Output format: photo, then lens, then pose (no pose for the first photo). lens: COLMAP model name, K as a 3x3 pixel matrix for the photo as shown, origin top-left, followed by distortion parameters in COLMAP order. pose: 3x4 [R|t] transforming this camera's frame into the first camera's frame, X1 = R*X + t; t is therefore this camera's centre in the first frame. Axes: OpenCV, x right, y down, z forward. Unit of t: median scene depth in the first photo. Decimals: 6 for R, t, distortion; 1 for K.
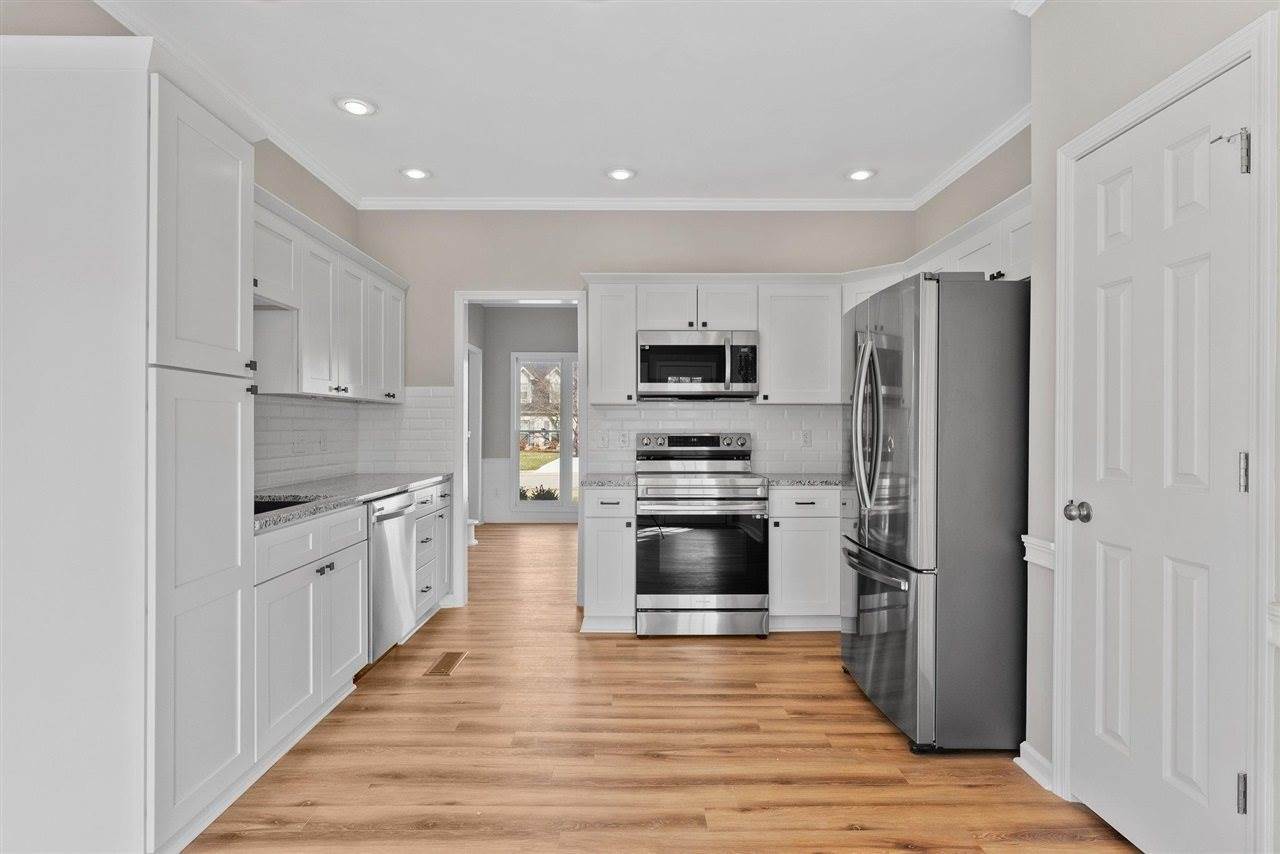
lens RADIAL K [[647.7, 0, 640.0], [0, 647.7, 427.0], [0, 0, 1]] dist [-0.000006, -0.000037]
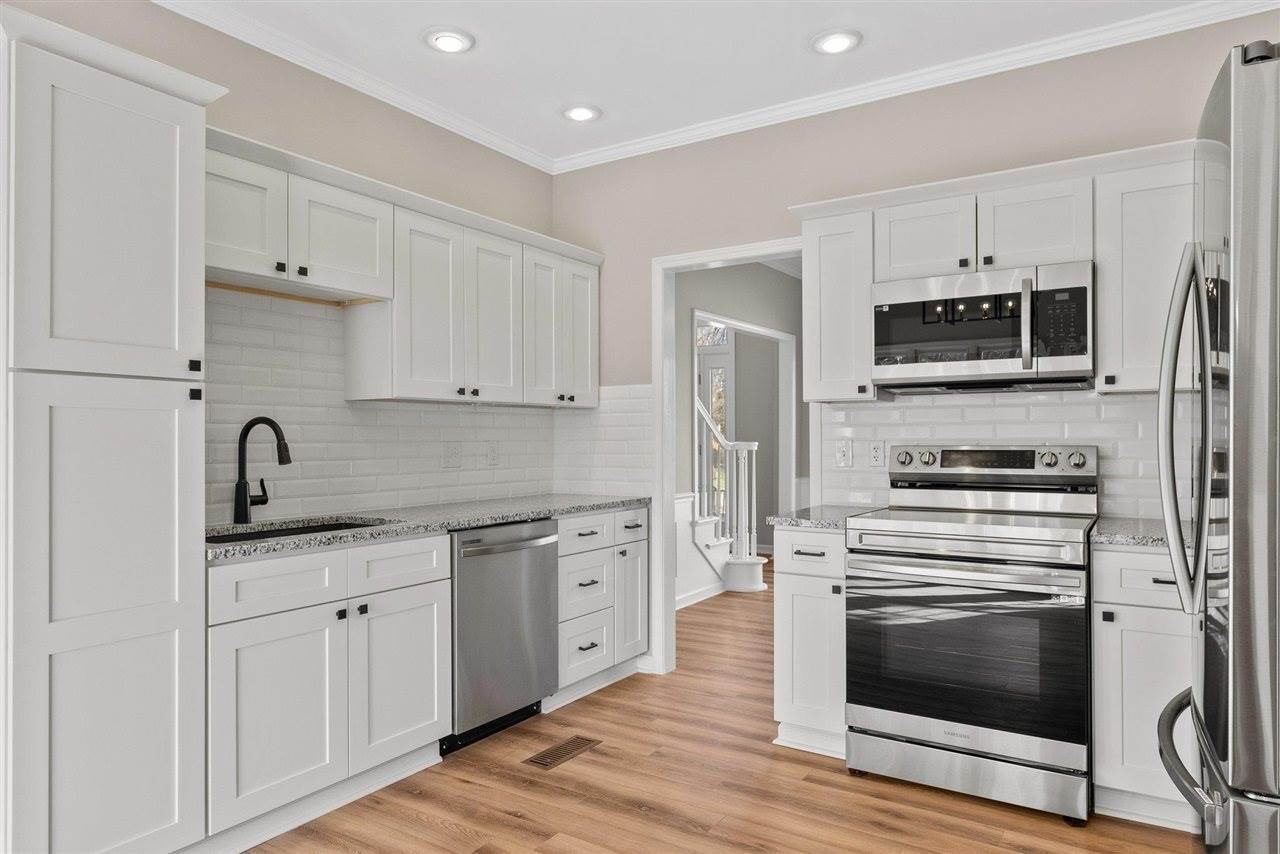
lens RADIAL K [[797.1, 0, 639.6], [0, 797.1, 435.5], [0, 0, 1]] dist [0.002405, 0.000625]
pose [[0.838471, -0.005498, -0.544919, 0.230916], [0.004475, 0.999985, -0.003205, 0.001335], [0.544928, 0.000249, 0.838483, 0.223927]]
